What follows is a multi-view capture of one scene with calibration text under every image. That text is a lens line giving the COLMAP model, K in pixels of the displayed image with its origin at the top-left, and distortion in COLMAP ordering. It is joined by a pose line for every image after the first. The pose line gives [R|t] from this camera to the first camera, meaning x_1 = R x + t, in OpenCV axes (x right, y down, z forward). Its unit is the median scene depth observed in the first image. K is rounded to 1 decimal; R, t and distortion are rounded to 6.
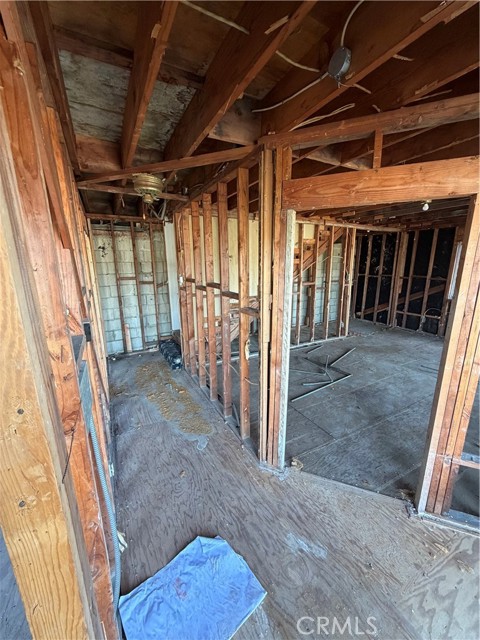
lens RADIAL K [[255.2, 0, 238.9], [0, 255.2, 321.3], [0, 0, 1]] dist [0.000427, -0.000187]
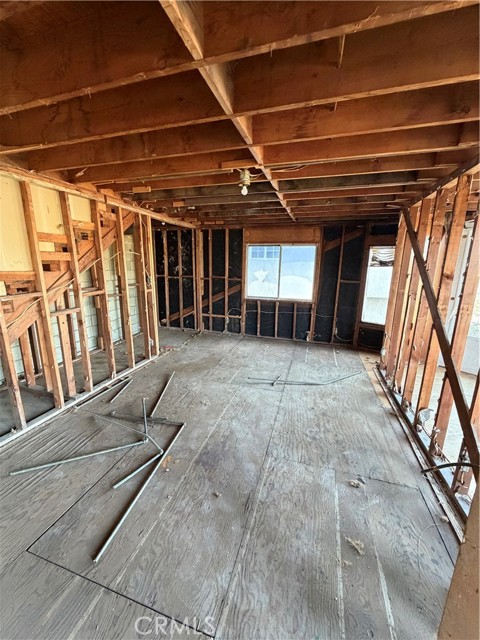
lens RADIAL K [[255.2, 0, 237.8], [0, 255.2, 319.4], [0, 0, 1]] dist [0.000427, -0.000187]
pose [[0.716667, -0.134109, 0.684400, 0.076588], [0.137376, 0.989257, 0.049993, -0.057259], [-0.683752, 0.058191, 0.727391, 0.264173]]
